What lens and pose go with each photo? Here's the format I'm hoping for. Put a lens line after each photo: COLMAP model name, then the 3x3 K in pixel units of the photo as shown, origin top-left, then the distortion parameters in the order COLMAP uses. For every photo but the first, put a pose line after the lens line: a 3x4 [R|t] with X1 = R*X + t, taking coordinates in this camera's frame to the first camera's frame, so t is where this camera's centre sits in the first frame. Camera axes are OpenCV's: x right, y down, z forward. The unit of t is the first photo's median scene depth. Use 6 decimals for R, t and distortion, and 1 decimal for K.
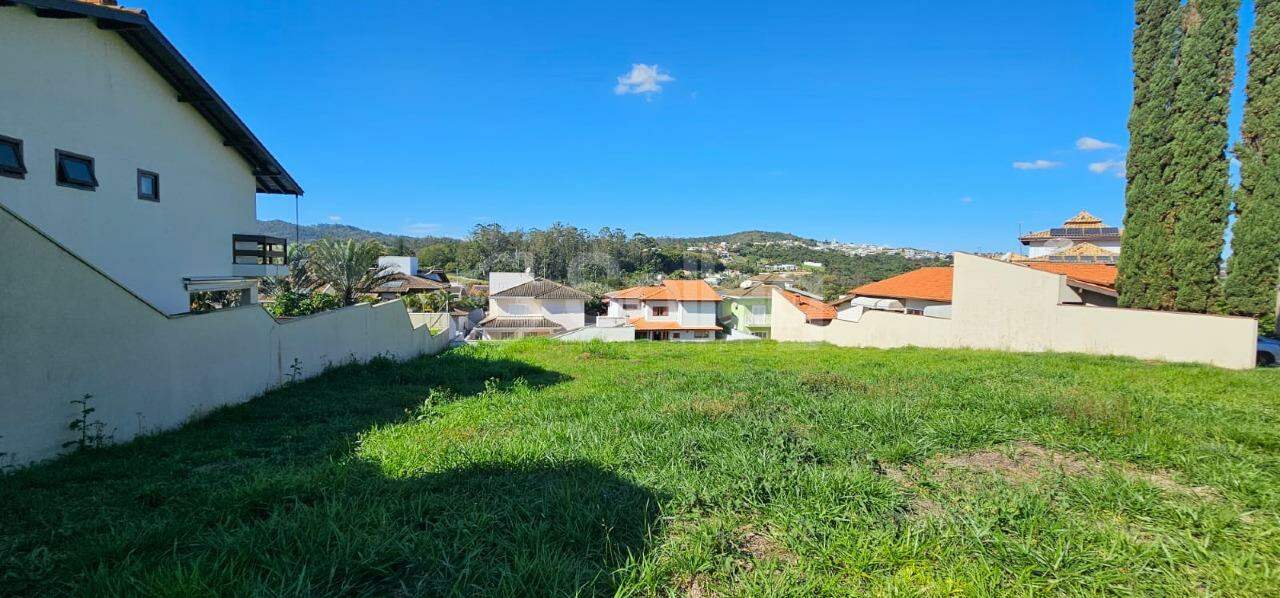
lens RADIAL K [[523.8, 0, 644.1], [0, 523.8, 297.0], [0, 0, 1]] dist [-0.002958, 0.000544]
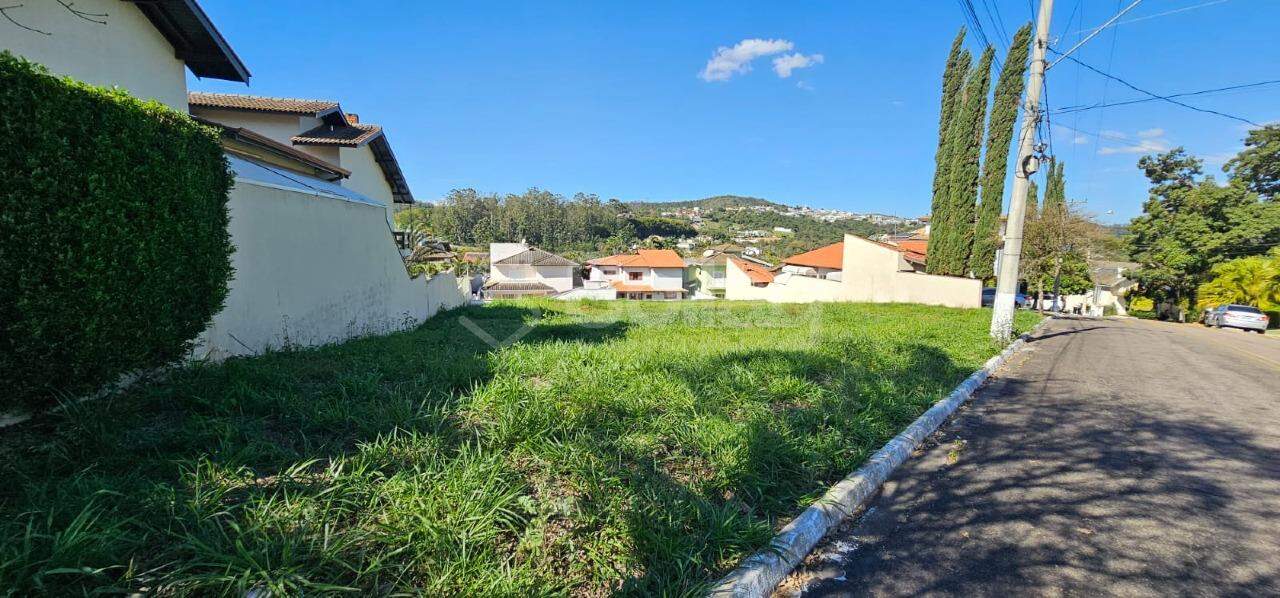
lens RADIAL K [[523.8, 0, 644.1], [0, 523.8, 297.0], [0, 0, 1]] dist [-0.002958, 0.000544]
pose [[0.998737, -0.003075, 0.050146, -0.009692], [-0.000310, 0.997729, 0.067355, -0.005526], [-0.050239, -0.067285, 0.996468, -0.183236]]
